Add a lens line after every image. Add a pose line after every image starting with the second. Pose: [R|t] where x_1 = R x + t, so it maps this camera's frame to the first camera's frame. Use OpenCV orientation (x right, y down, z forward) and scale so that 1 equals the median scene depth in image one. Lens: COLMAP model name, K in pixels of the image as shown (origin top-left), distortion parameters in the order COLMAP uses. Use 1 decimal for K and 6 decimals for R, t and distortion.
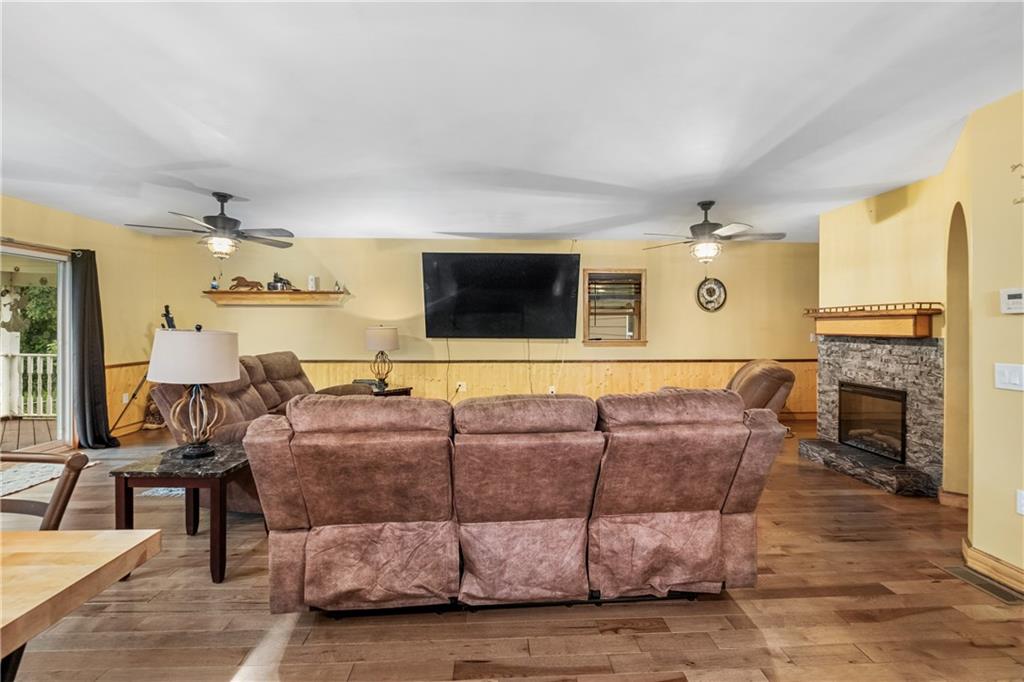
lens RADIAL K [[448.5, 0, 509.0], [0, 448.5, 335.4], [0, 0, 1]] dist [-0.013173, -0.000120]
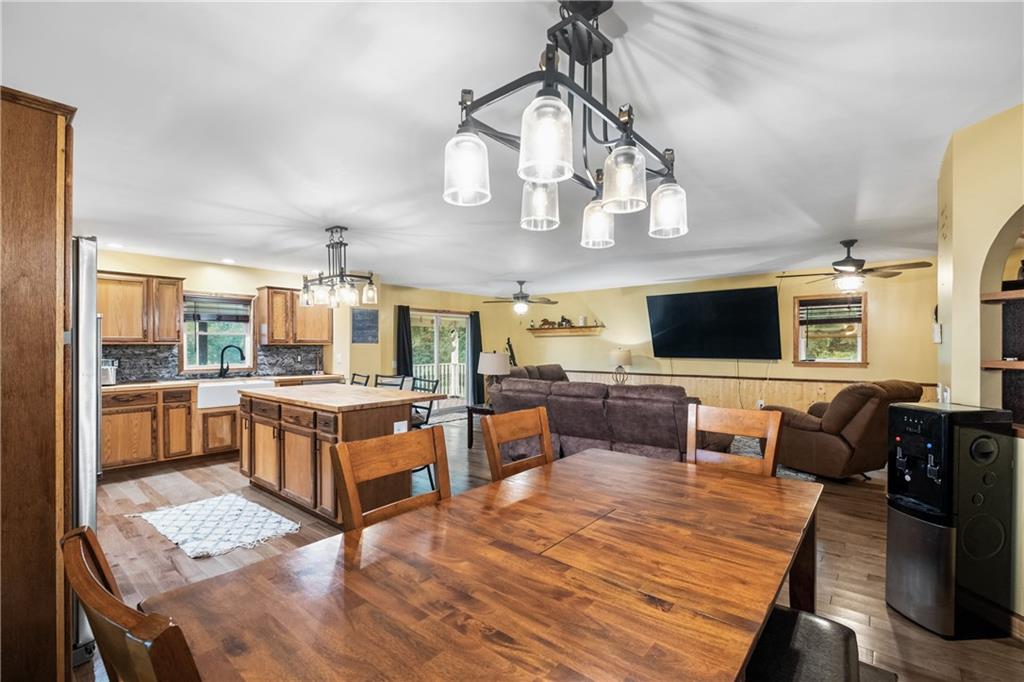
lens RADIAL K [[448.5, 0, 509.0], [0, 448.5, 335.4], [0, 0, 1]] dist [-0.013173, -0.000120]
pose [[0.734203, -0.021259, -0.678597, 0.443423], [-0.006025, 0.999266, -0.037824, -0.007014], [0.678903, 0.031859, 0.733537, -0.320882]]
